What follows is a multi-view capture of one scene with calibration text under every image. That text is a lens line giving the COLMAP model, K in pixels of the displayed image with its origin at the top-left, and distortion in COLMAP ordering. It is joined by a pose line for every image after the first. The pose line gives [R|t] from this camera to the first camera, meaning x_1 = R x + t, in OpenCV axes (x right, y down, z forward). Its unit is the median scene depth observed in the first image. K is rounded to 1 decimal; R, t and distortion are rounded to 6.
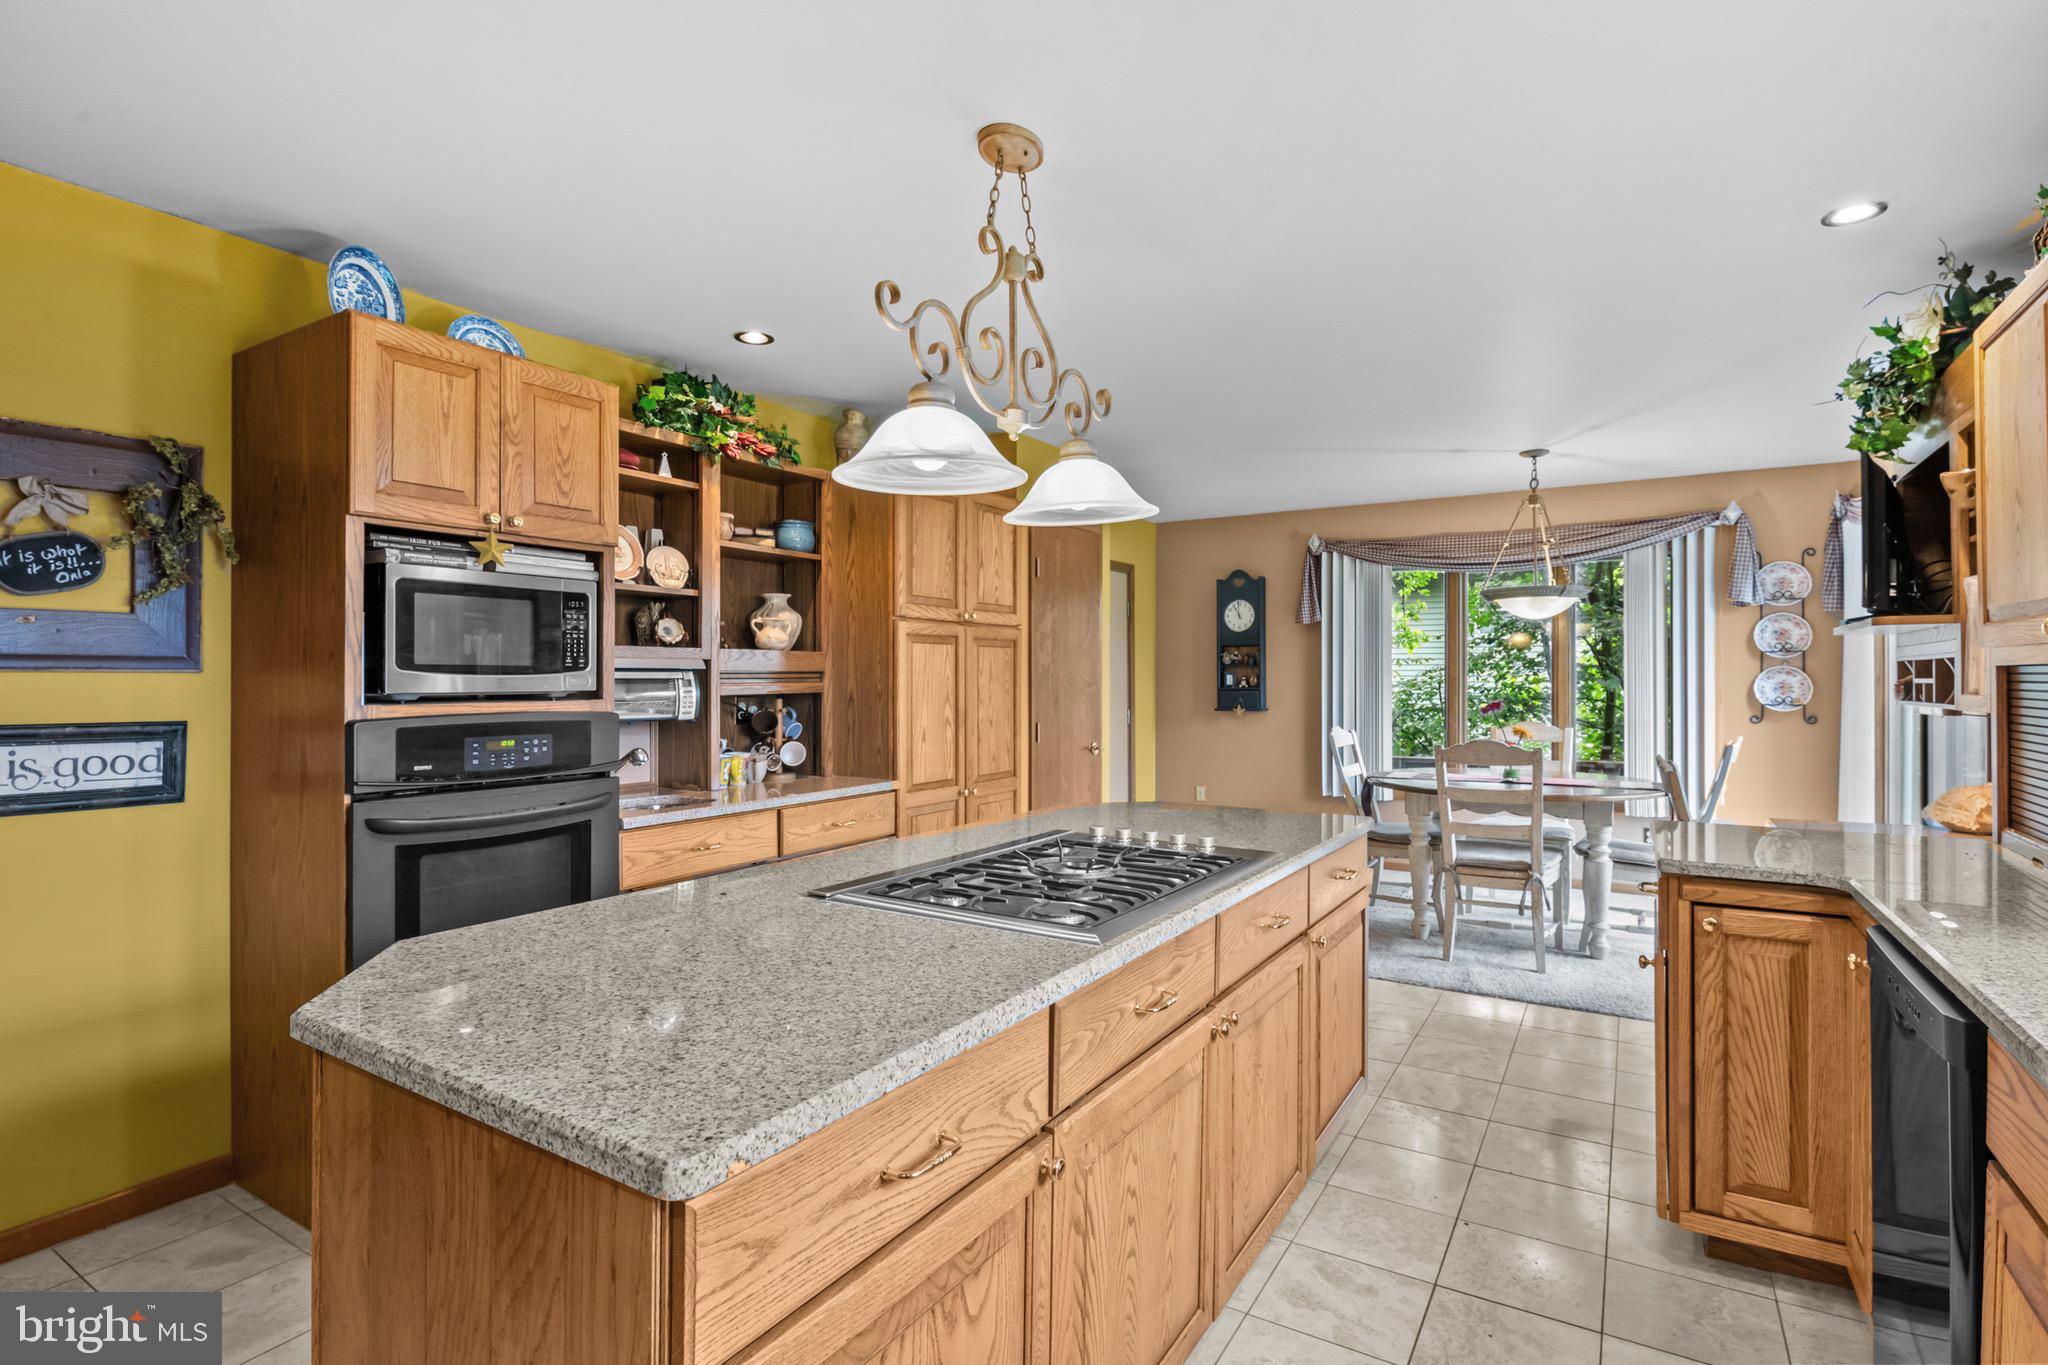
lens RADIAL K [[994.1, 0, 1024.1], [0, 994.1, 685.3], [0, 0, 1]] dist [-0.011180, 0.000044]
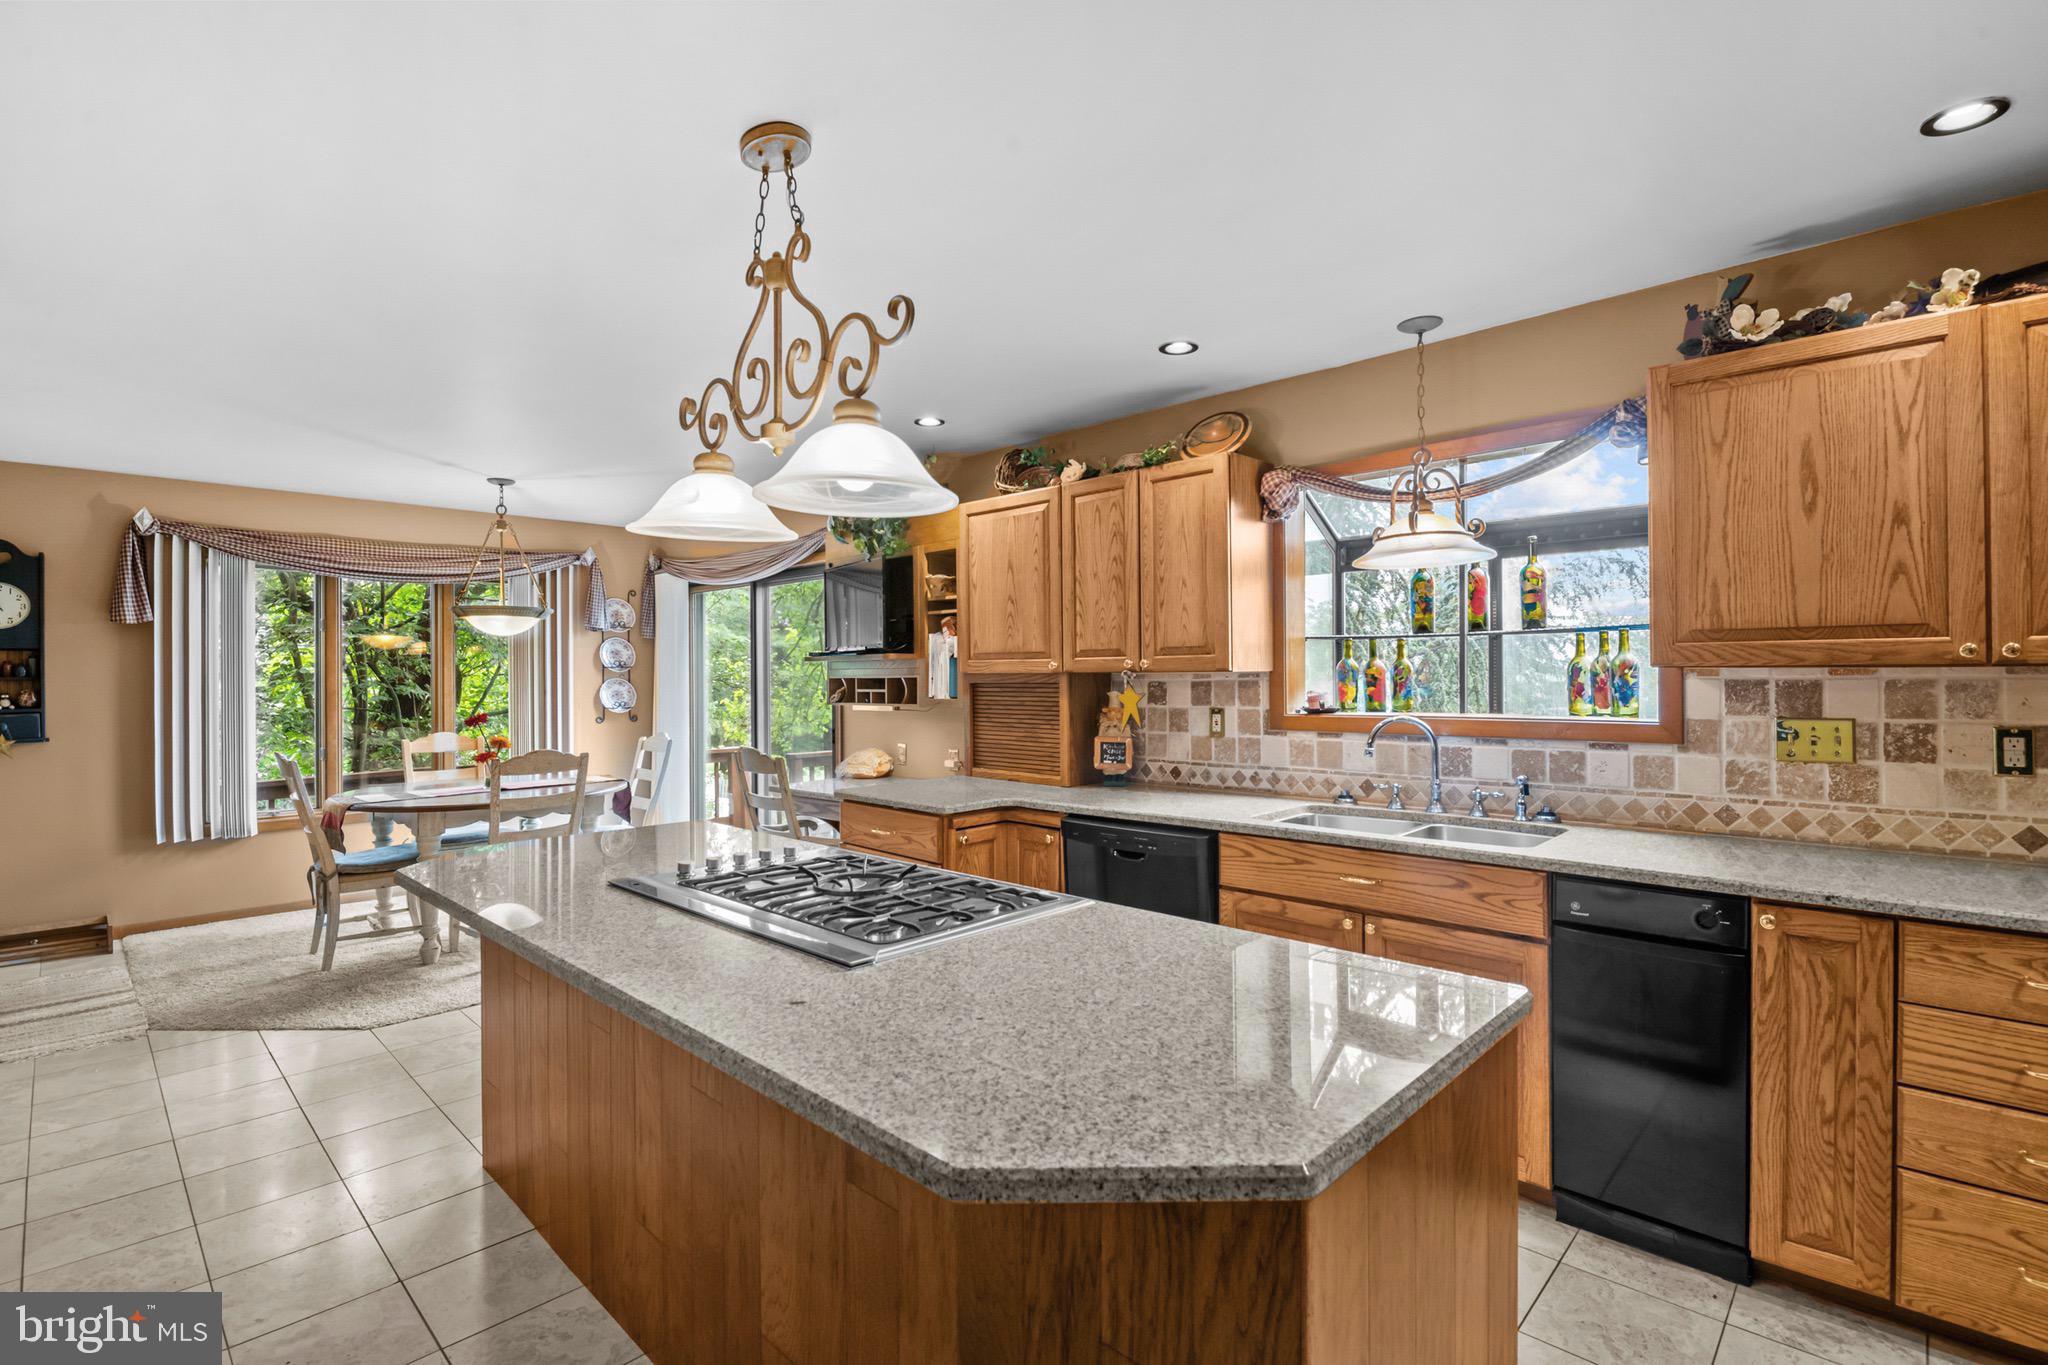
lens RADIAL K [[918.7, 0, 1032.0], [0, 918.7, 687.9], [0, 0, 1]] dist [-0.030538, -0.000656]
pose [[0.195346, -0.012756, 0.980651, -0.312561], [0.012397, 0.999868, 0.010537, -0.012527], [-0.980656, 0.010099, 0.195478, 0.224799]]
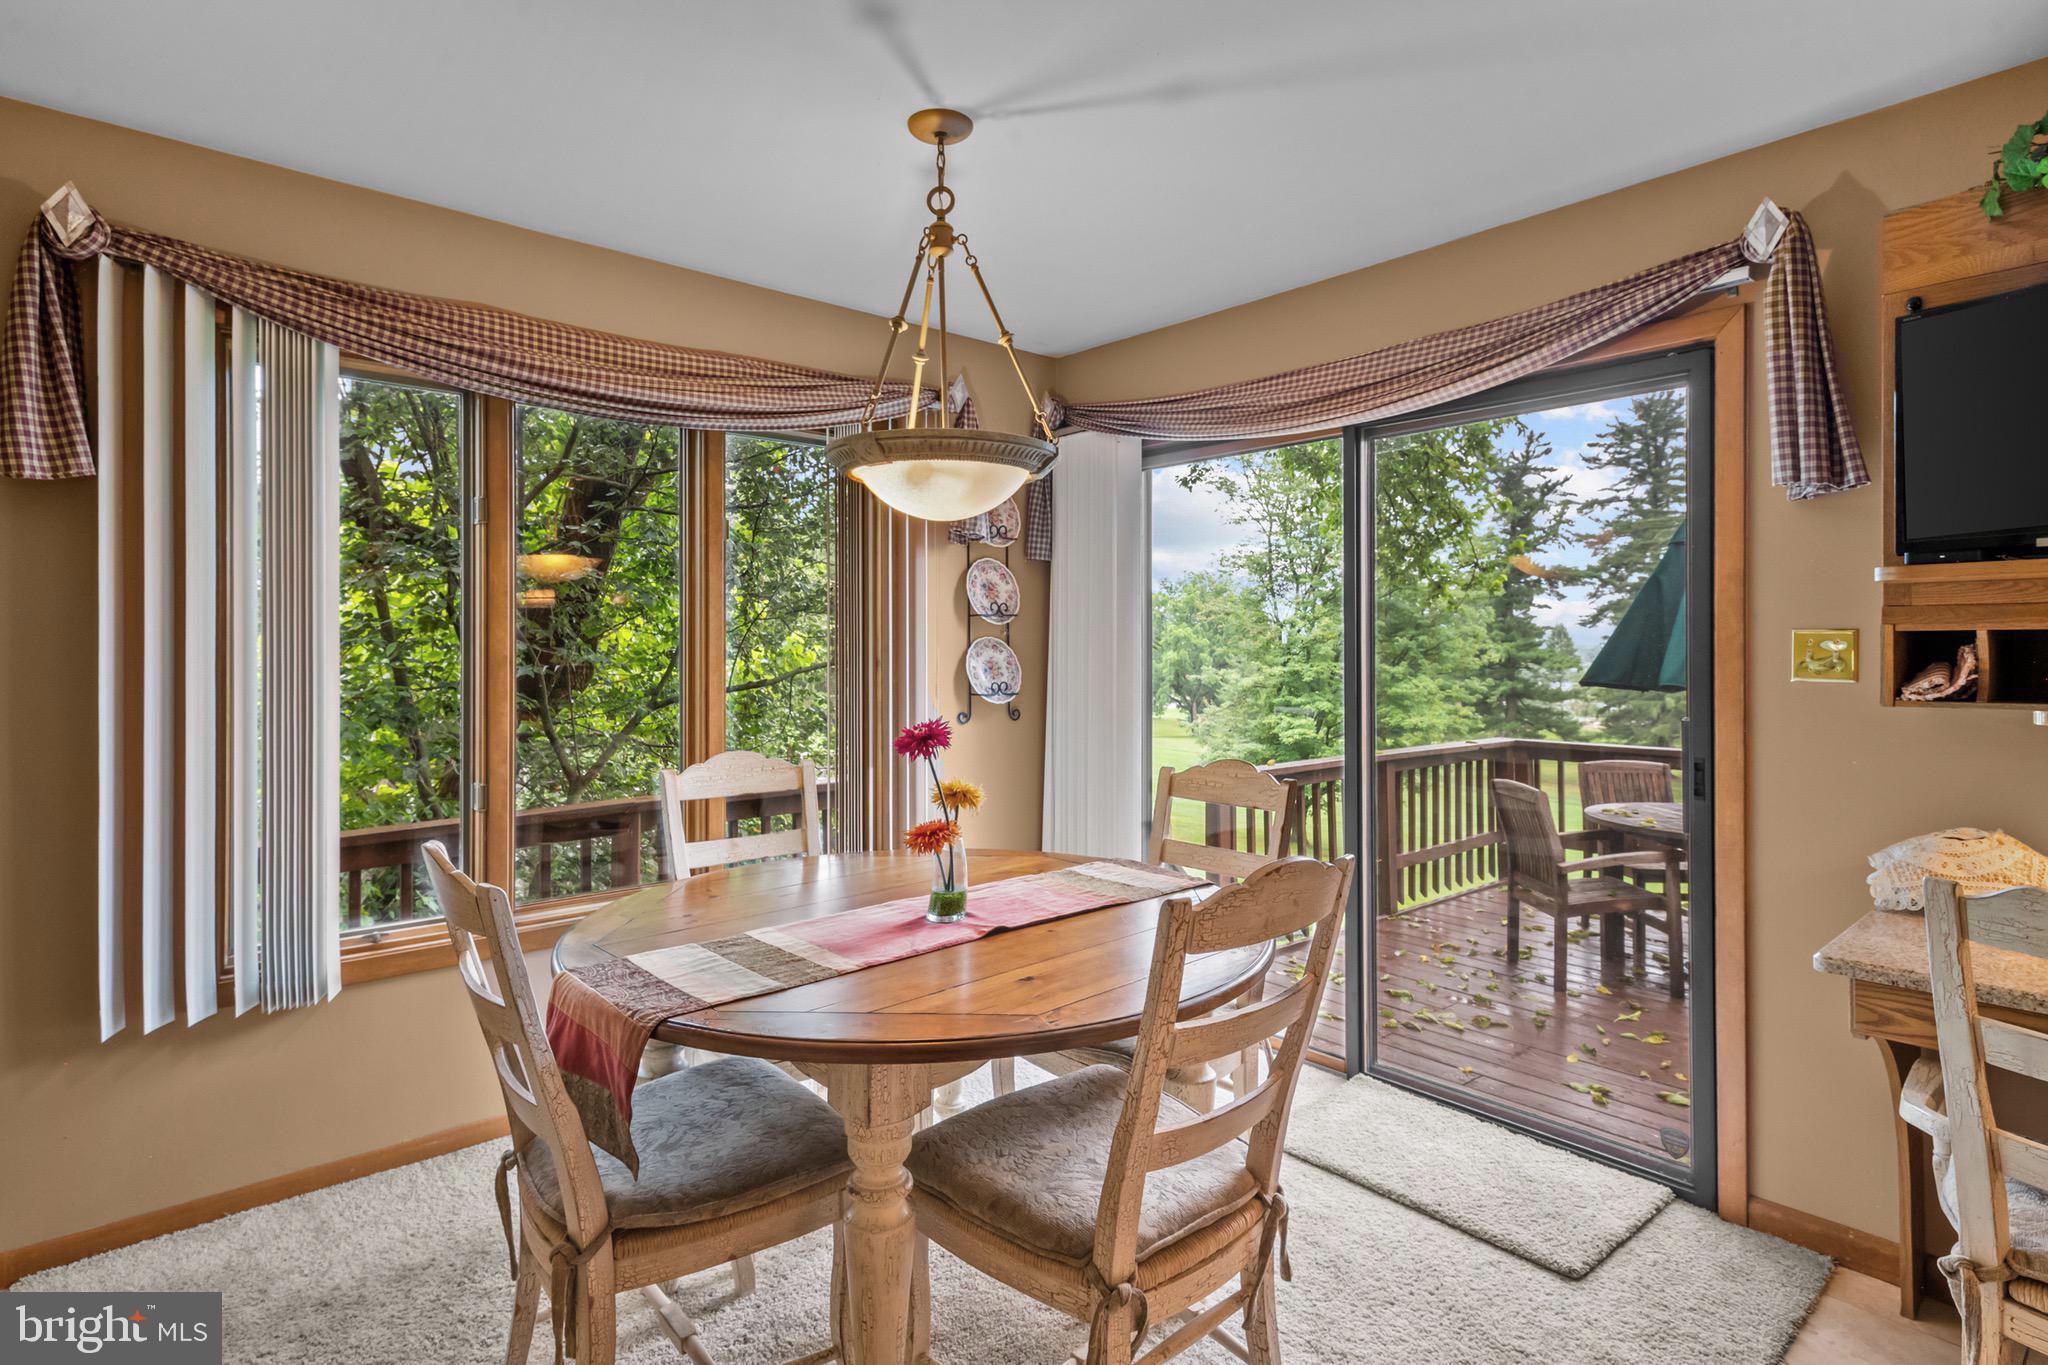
lens RADIAL K [[1066.2, 0, 1026.6], [0, 1066.2, 667.9], [0, 0, 1]] dist [0.004652, -0.000466]
pose [[0.304971, -0.017135, 0.952207, 0.081744], [0.004386, 0.999853, 0.016587, -0.010160], [-0.952352, -0.000882, 0.305001, 0.757863]]
